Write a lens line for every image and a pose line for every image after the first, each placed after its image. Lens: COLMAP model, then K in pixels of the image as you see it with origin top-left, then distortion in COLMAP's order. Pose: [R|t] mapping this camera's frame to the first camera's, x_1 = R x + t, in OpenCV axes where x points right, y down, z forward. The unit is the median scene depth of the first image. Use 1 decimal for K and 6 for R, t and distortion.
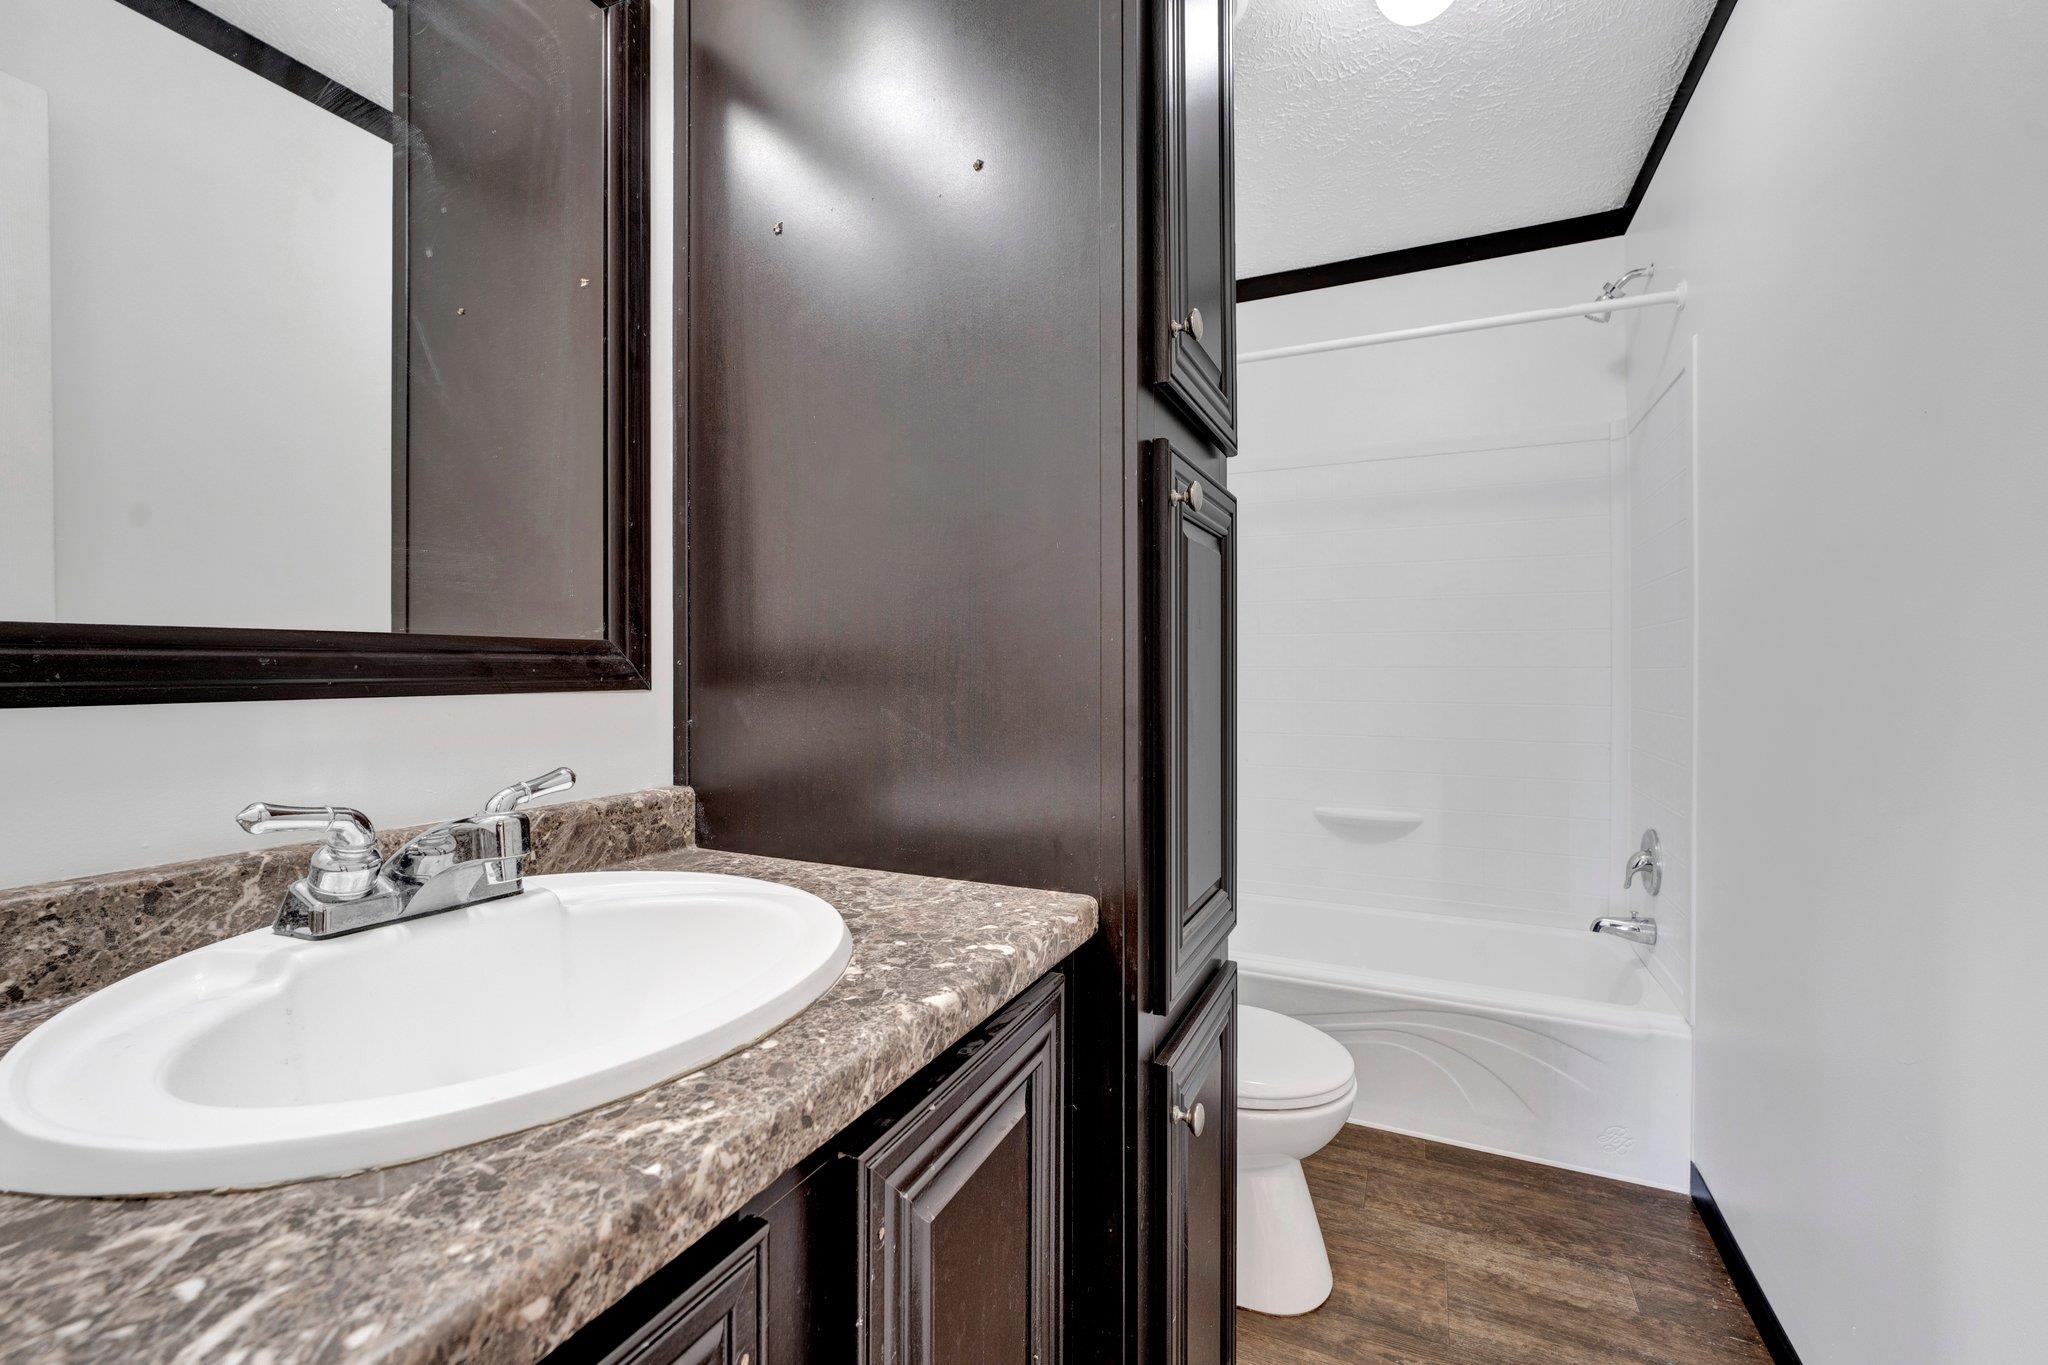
lens RADIAL K [[859.2, 0, 1019.3], [0, 859.2, 669.6], [0, 0, 1]] dist [-0.001785, 0.002322]
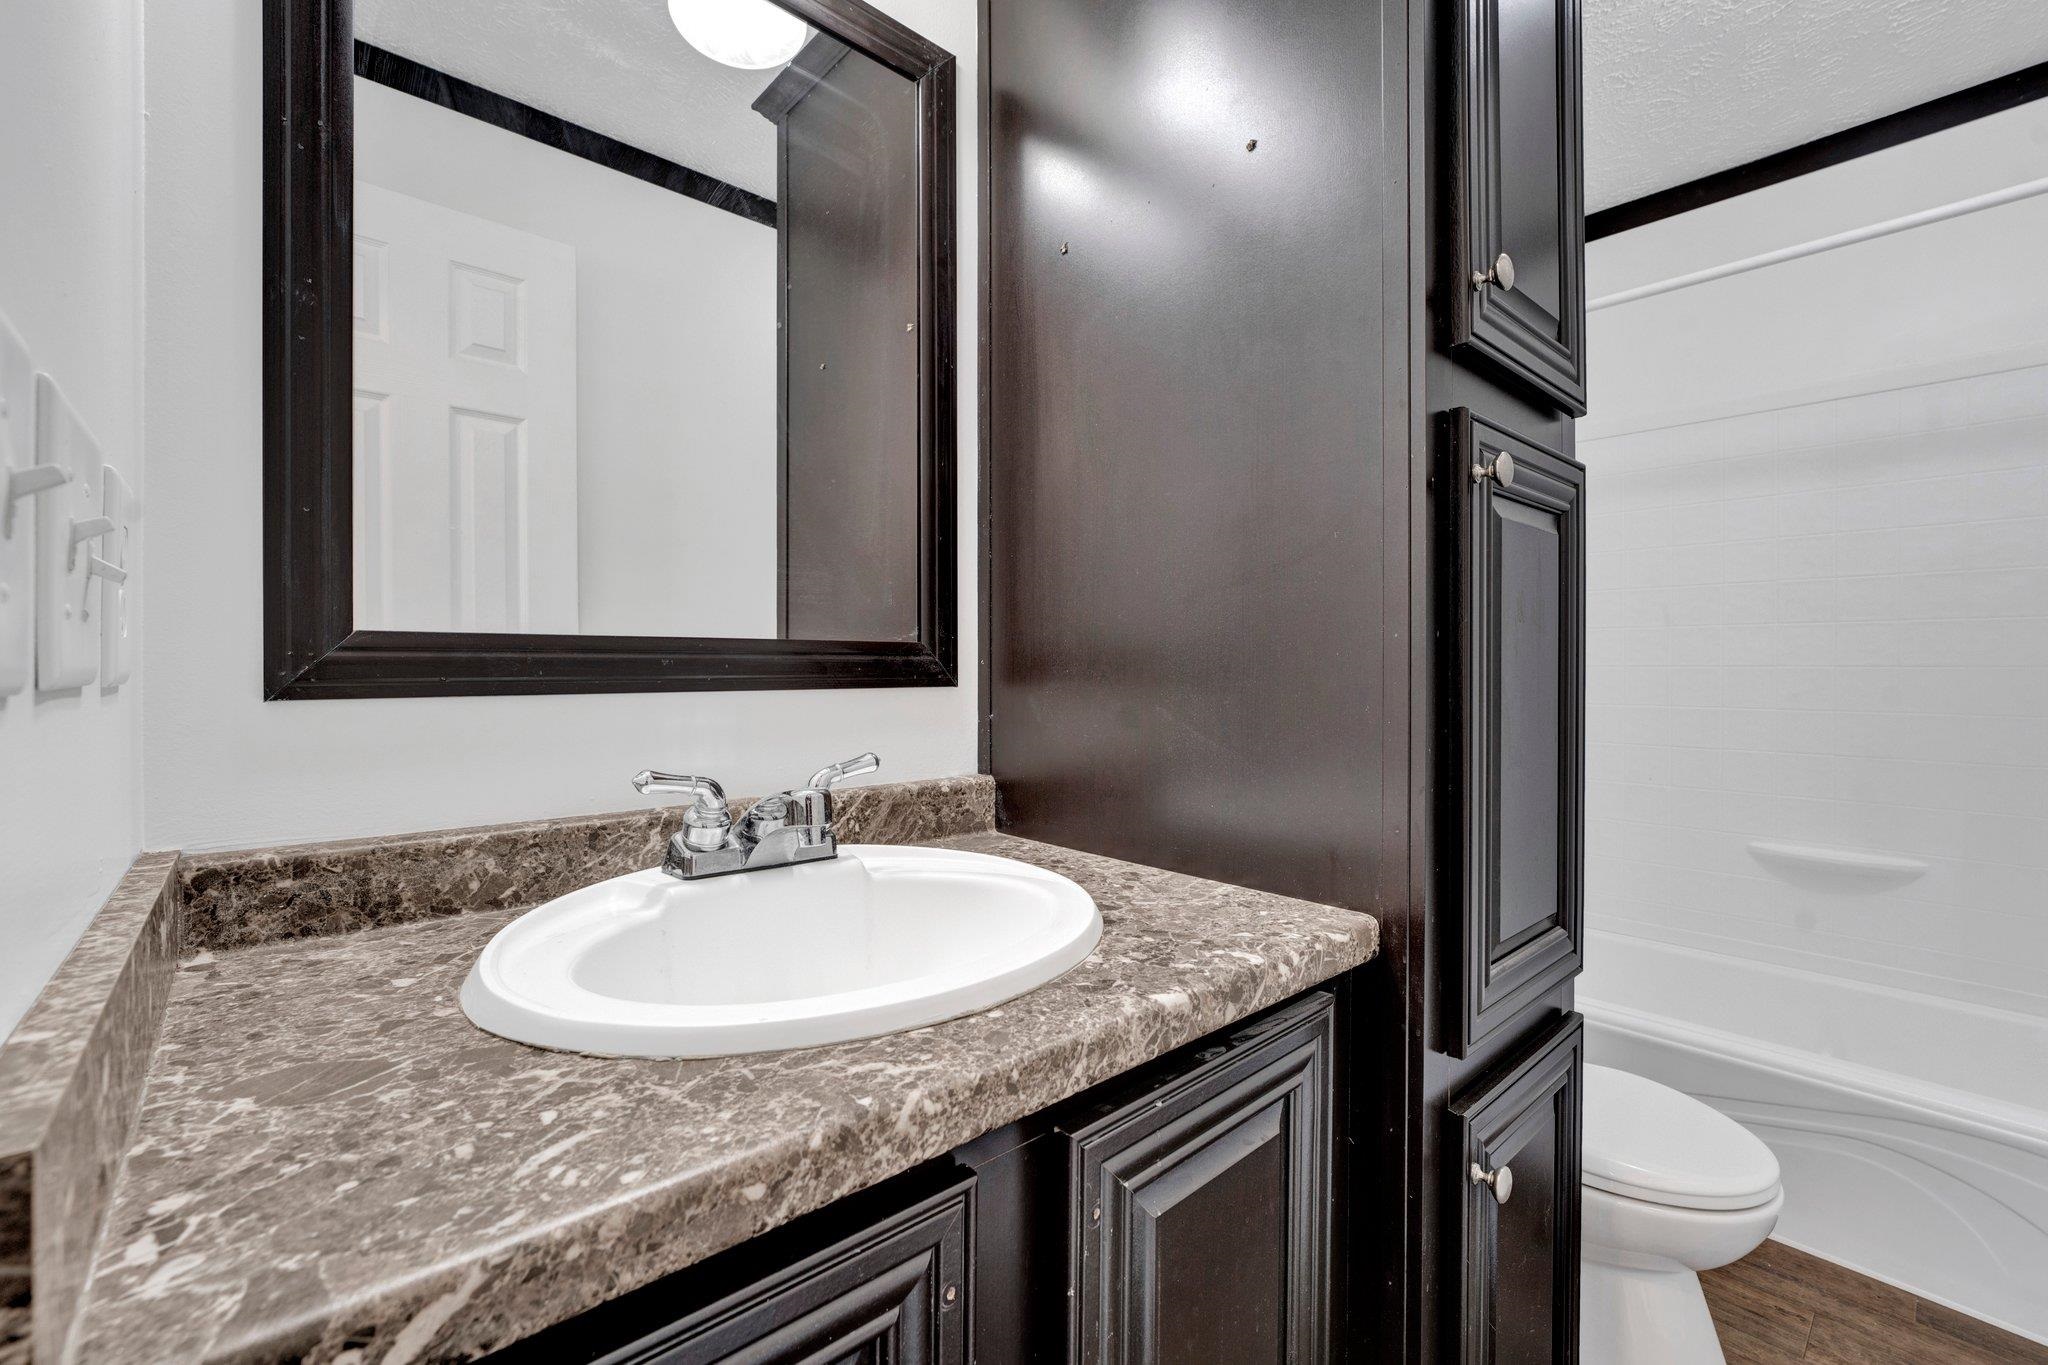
lens RADIAL K [[864.2, 0, 1030.7], [0, 864.2, 673.3], [0, 0, 1]] dist [0.004075, 0.000493]
pose [[0.923893, 0.003286, -0.382636, 0.142357], [-0.001227, 0.999983, 0.005625, -0.000617], [0.382648, -0.004728, 0.923882, 0.007807]]
